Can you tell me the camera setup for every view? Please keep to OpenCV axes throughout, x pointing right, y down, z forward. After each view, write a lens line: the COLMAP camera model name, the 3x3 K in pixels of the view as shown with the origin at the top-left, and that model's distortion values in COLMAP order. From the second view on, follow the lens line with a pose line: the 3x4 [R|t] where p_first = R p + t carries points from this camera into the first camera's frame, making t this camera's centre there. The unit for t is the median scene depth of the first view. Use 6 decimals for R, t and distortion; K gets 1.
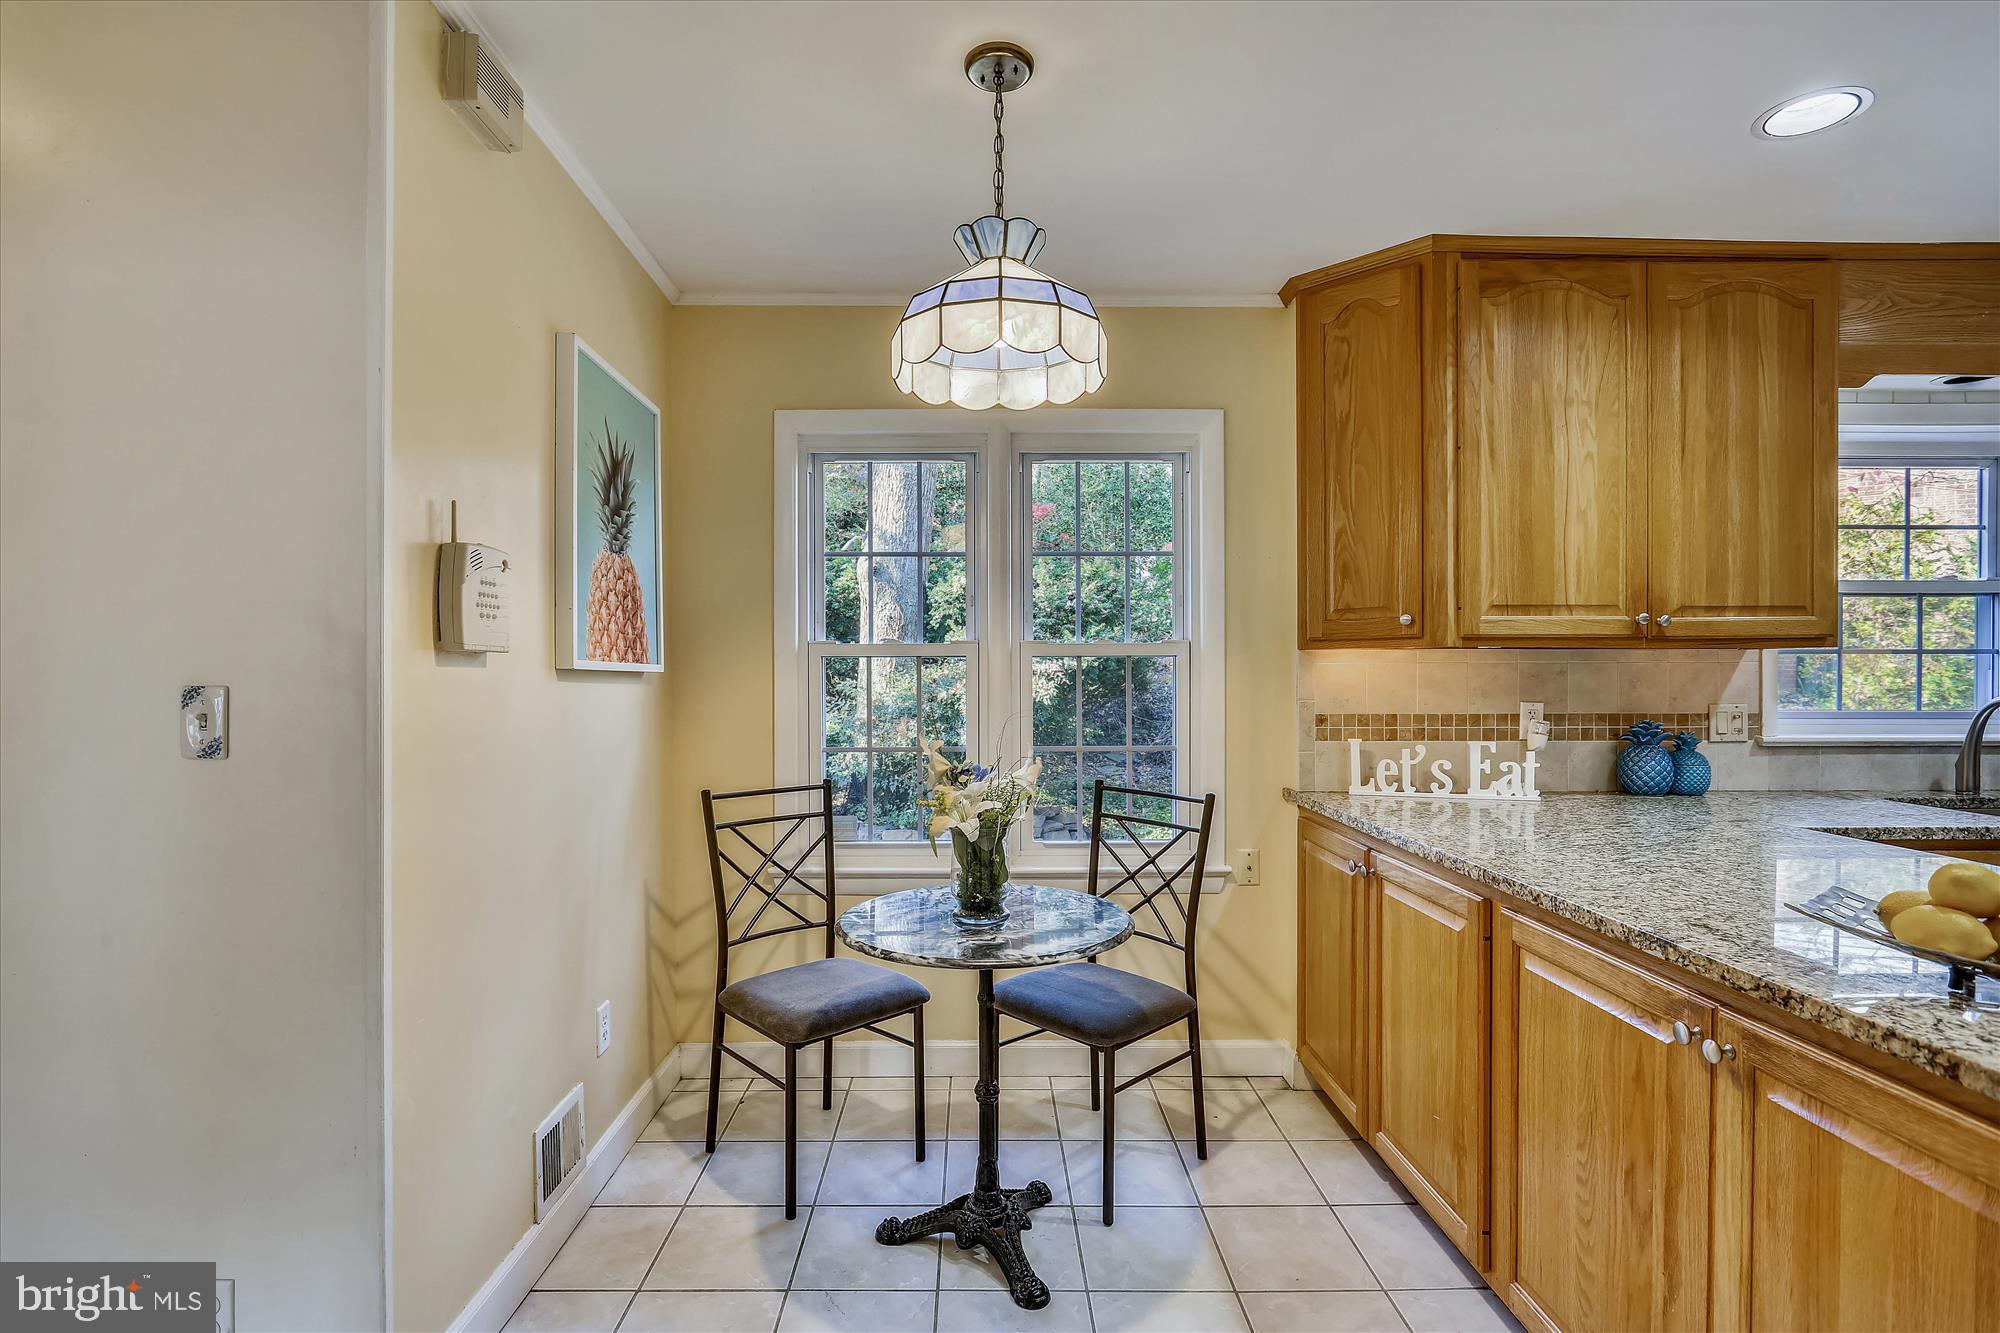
lens RADIAL K [[953.7, 0, 985.4], [0, 953.7, 676.4], [0, 0, 1]] dist [-0.005791, 0.001521]
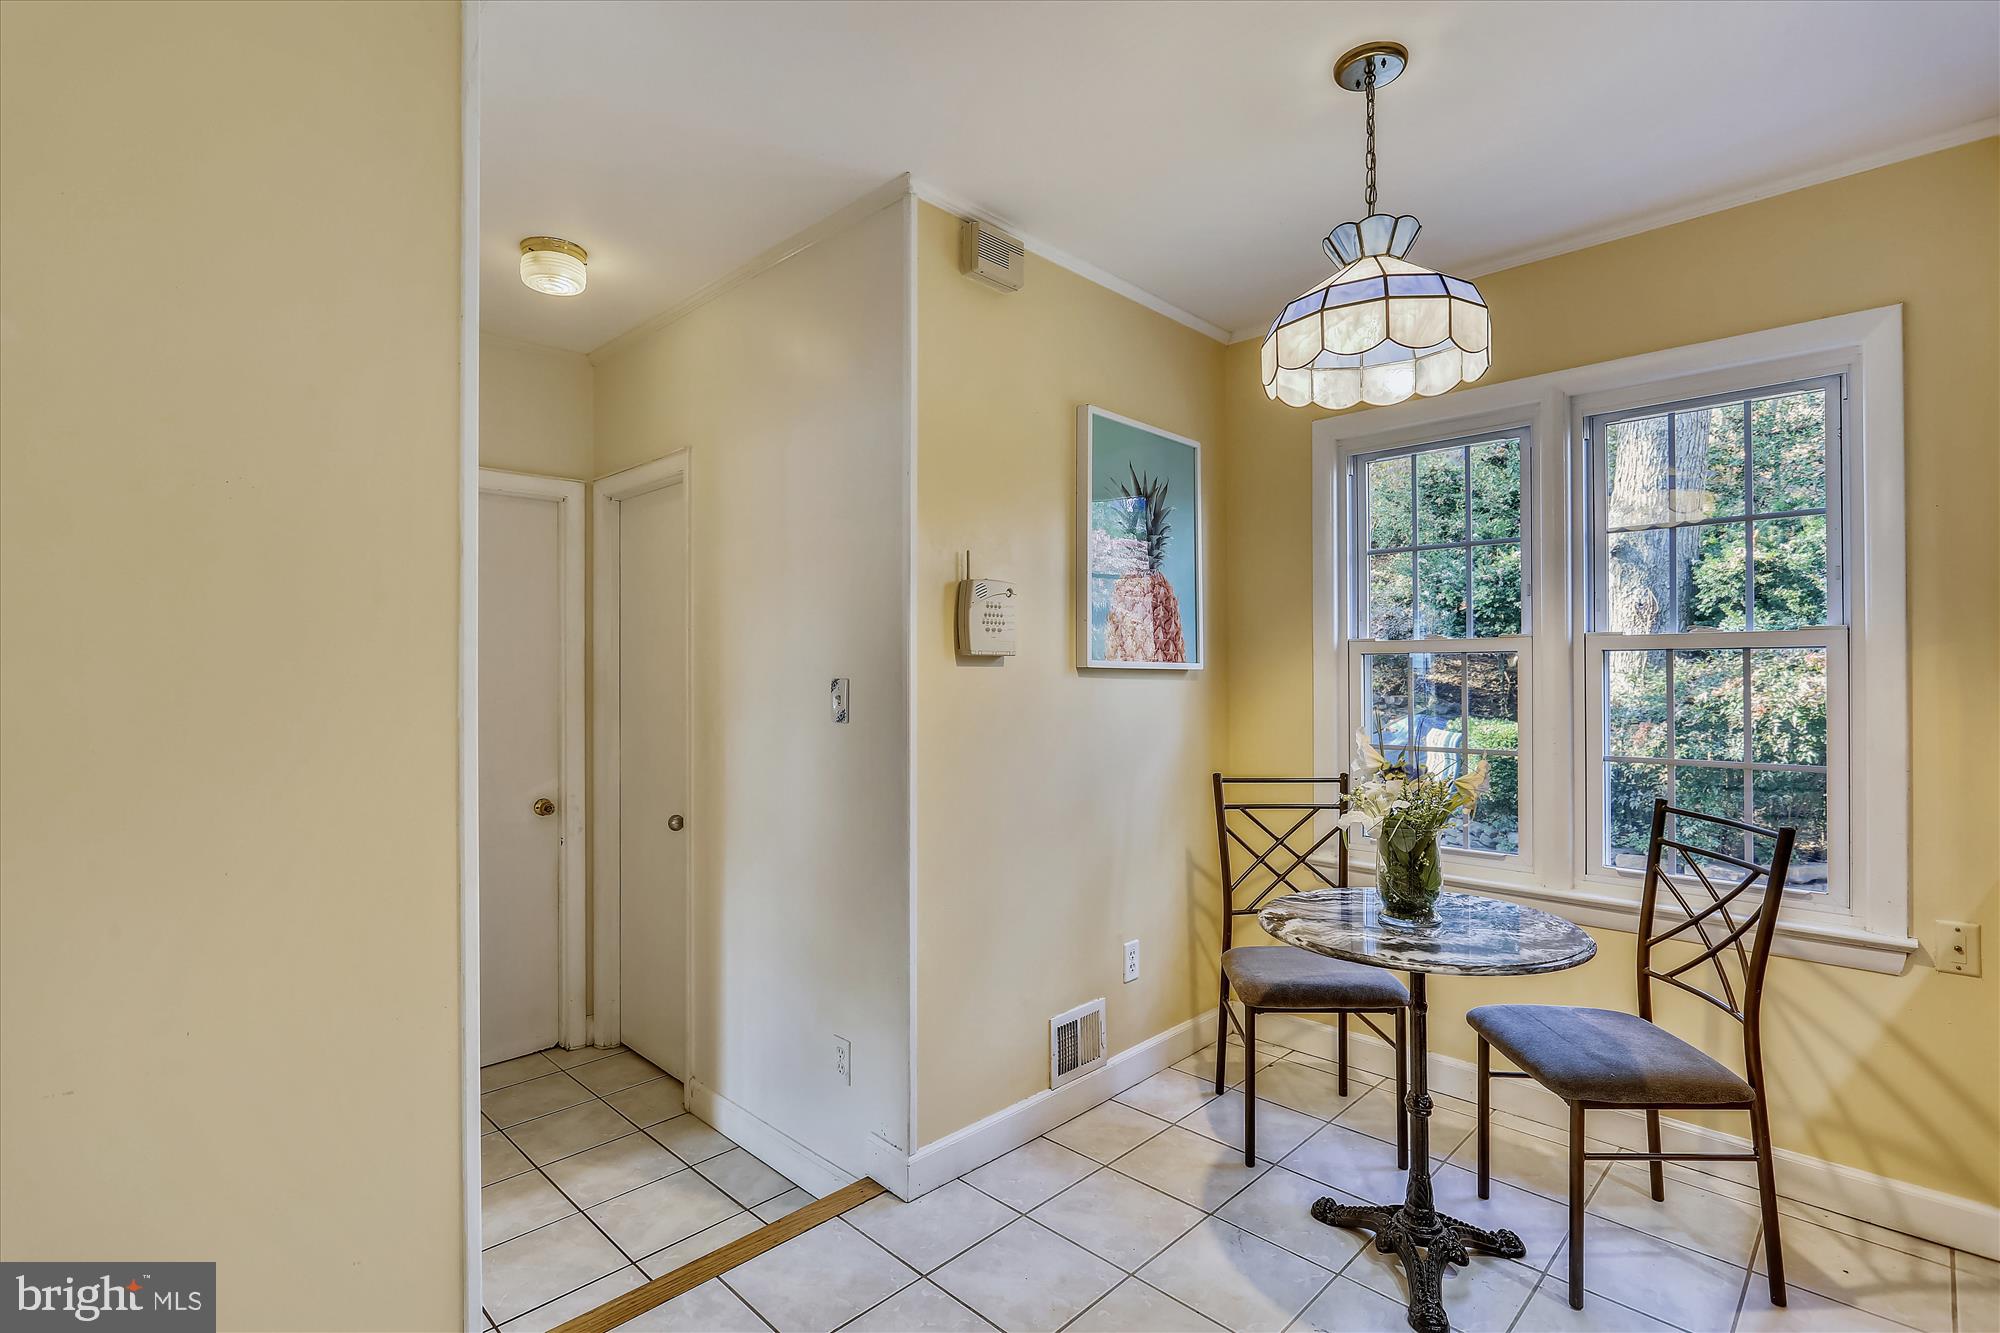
lens RADIAL K [[947.1, 0, 995.2], [0, 947.1, 661.2], [0, 0, 1]] dist [-0.006139, 0.000777]
pose [[0.703619, -0.008146, -0.710531, 0.317792], [-0.001161, 0.999920, -0.012613, 0.000271], [0.710576, 0.009699, 0.703553, 0.015003]]
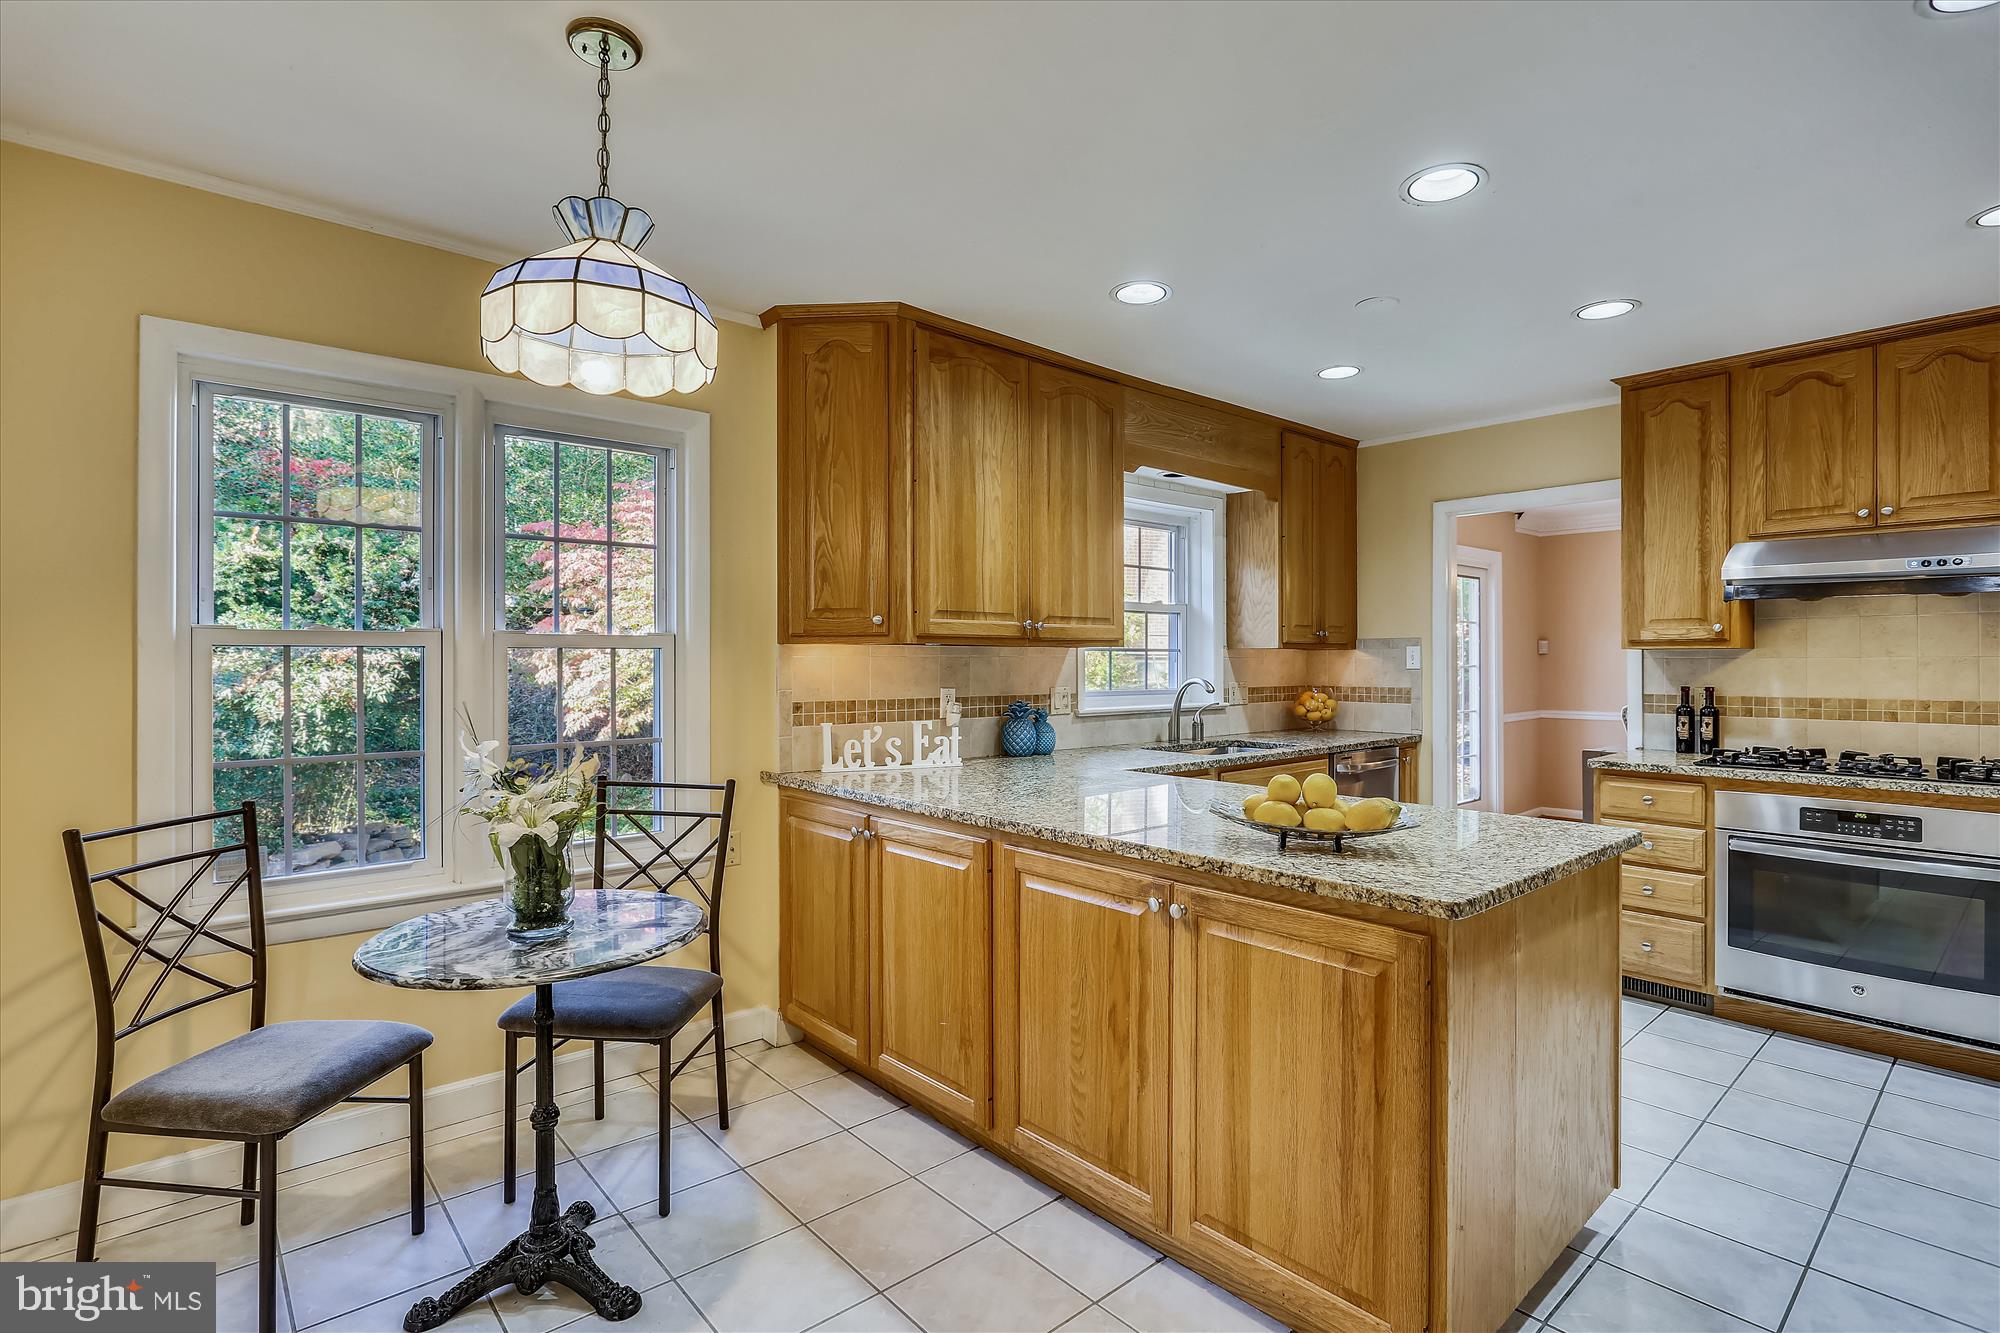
lens RADIAL K [[959.5, 0, 986.1], [0, 959.5, 656.7], [0, 0, 1]] dist [-0.002747, 0.001123]
pose [[0.763083, 0.004039, 0.646288, -0.229279], [0.003198, 0.999945, -0.010025, -0.001564], [-0.646293, 0.009717, 0.763028, 0.003862]]
